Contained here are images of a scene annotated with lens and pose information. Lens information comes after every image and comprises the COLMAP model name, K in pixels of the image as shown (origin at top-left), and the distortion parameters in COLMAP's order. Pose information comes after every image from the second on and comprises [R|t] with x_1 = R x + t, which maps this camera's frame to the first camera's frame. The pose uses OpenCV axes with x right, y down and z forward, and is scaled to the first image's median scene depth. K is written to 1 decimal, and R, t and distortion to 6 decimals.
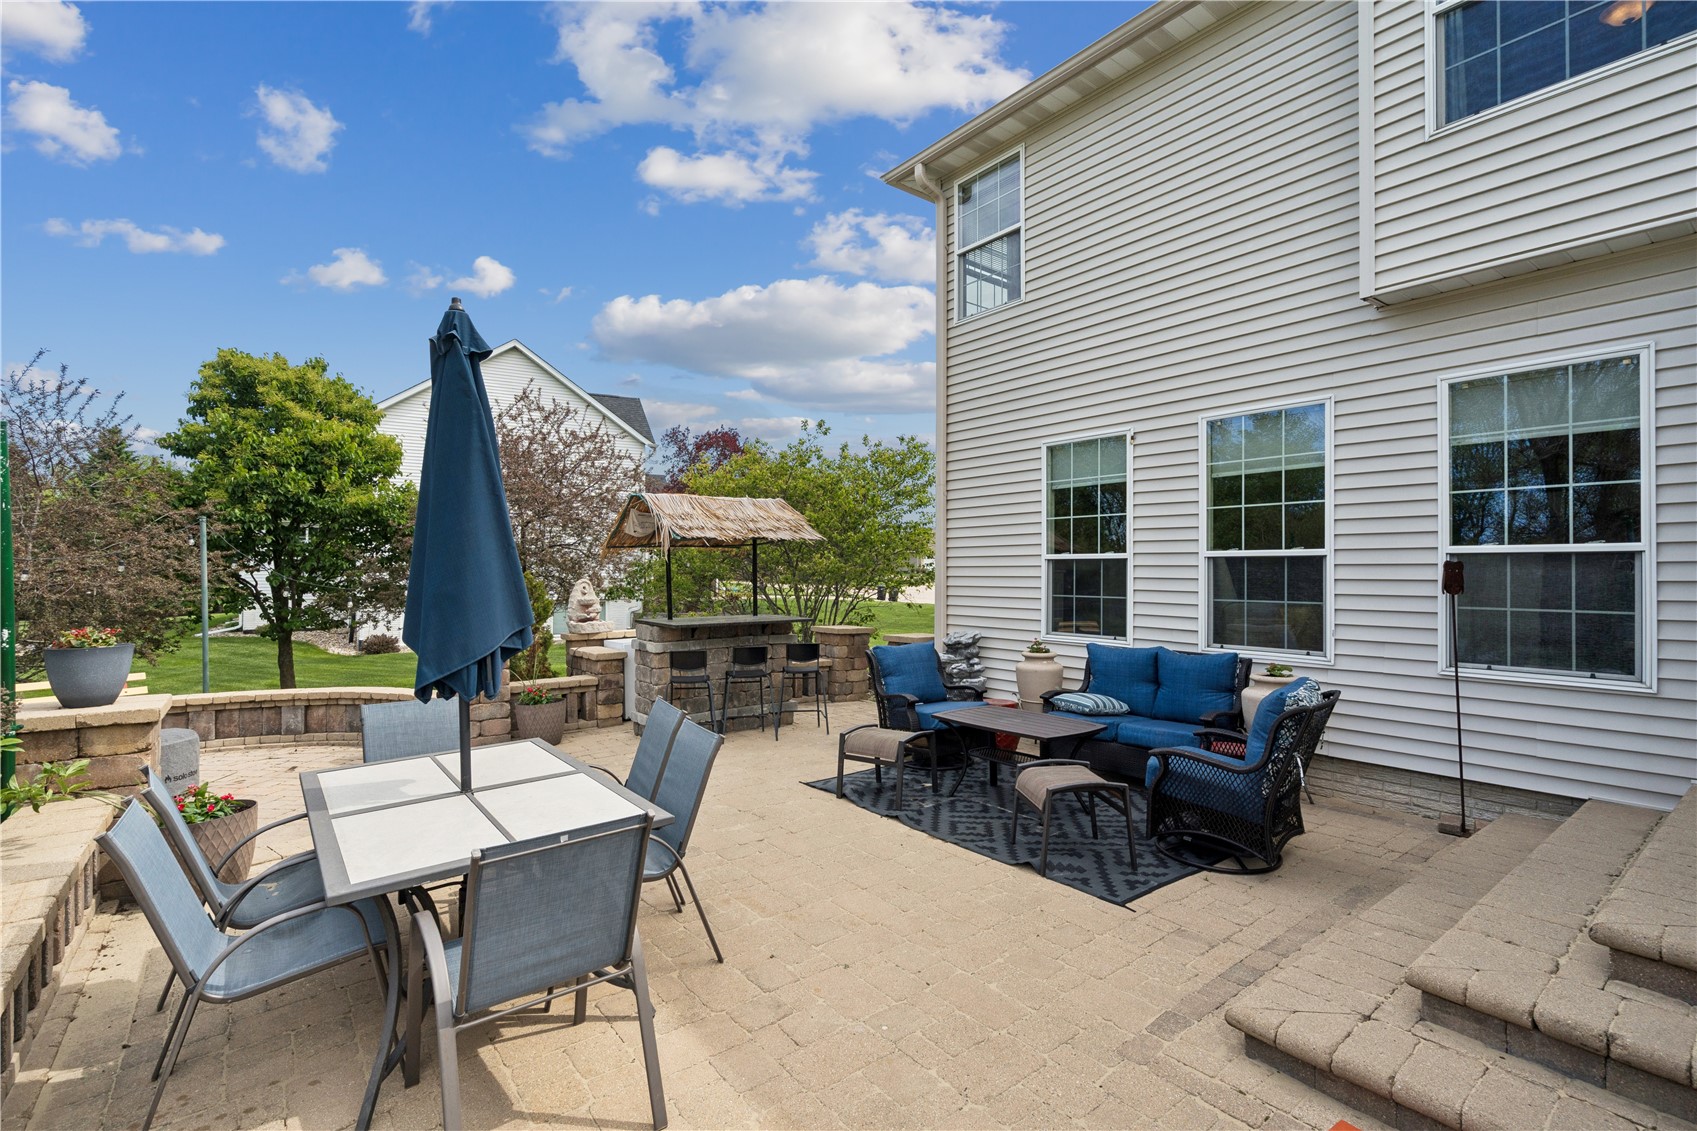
lens RADIAL K [[761.9, 0, 847.6], [0, 761.9, 556.7], [0, 0, 1]] dist [-0.003370, -0.000087]
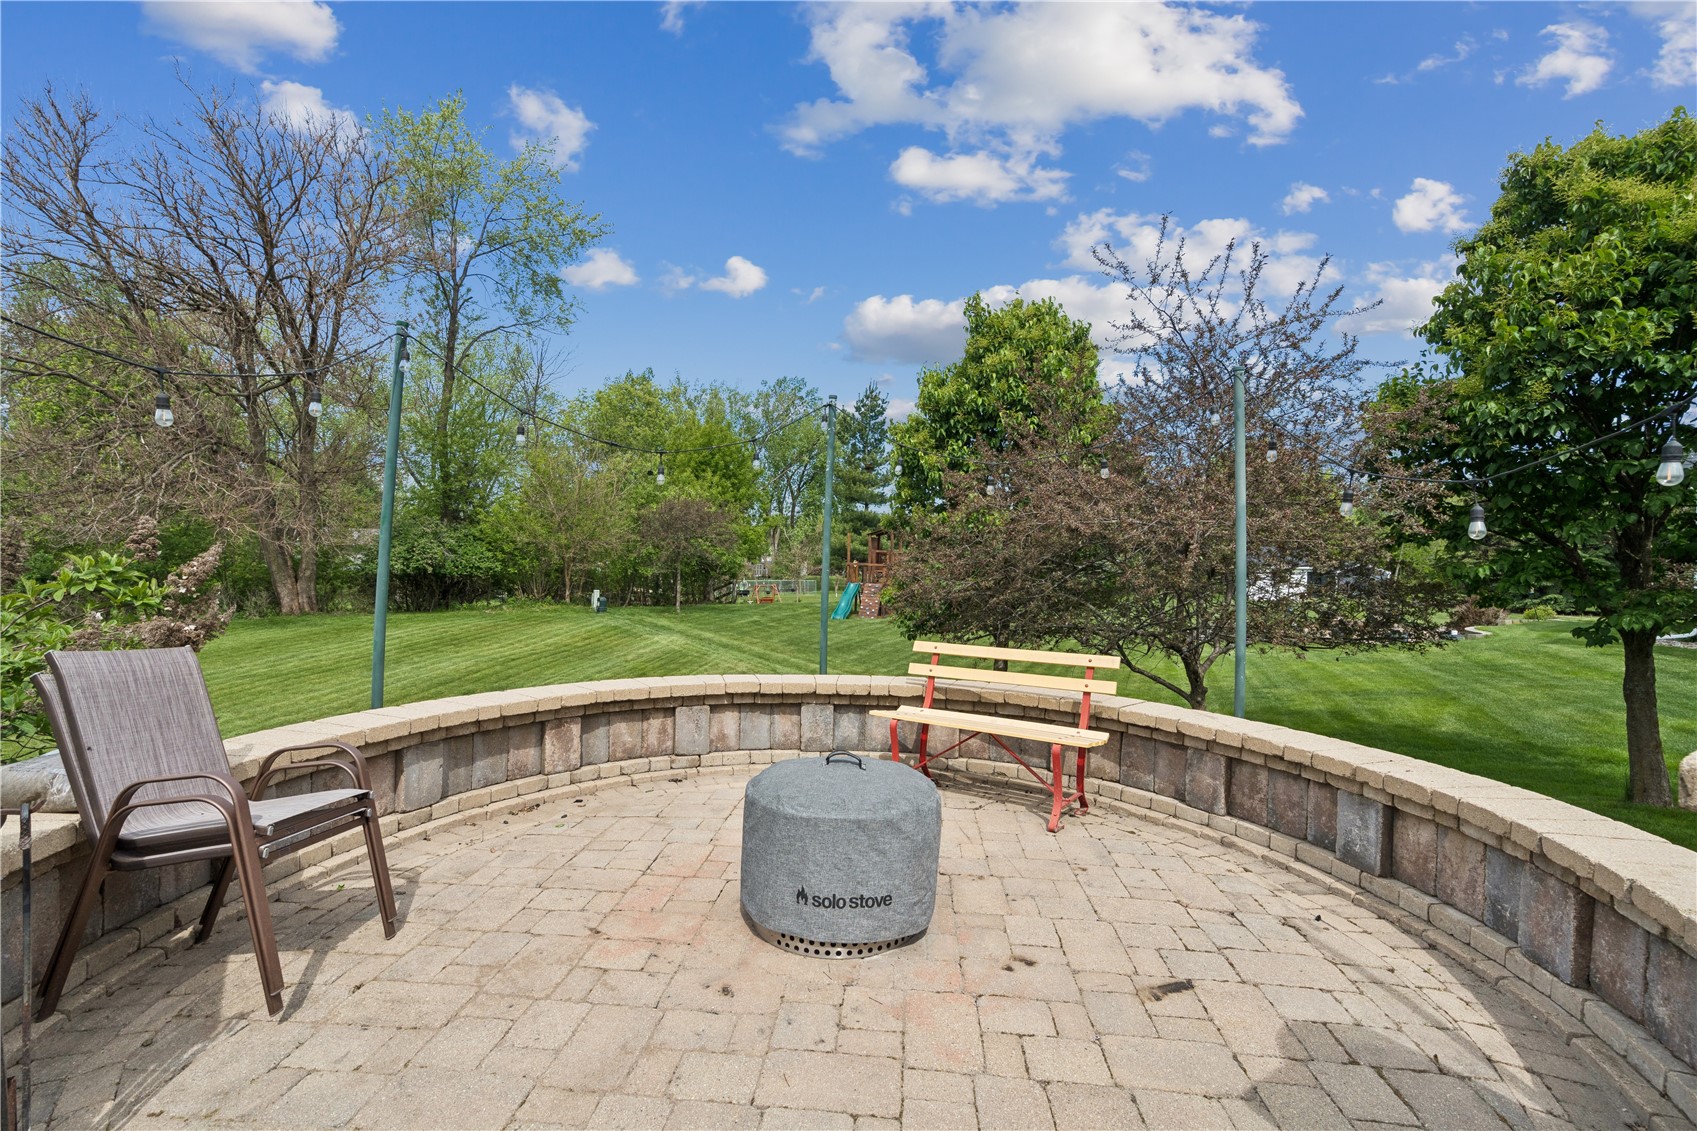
lens RADIAL K [[761.9, 0, 853.0], [0, 761.9, 557.9], [0, 0, 1]] dist [-0.003370, -0.000087]
pose [[-0.009752, -0.005205, -0.999939, -0.235781], [0.003721, 0.999979, -0.005242, 0.053096], [0.999946, -0.003772, -0.009732, 0.523830]]
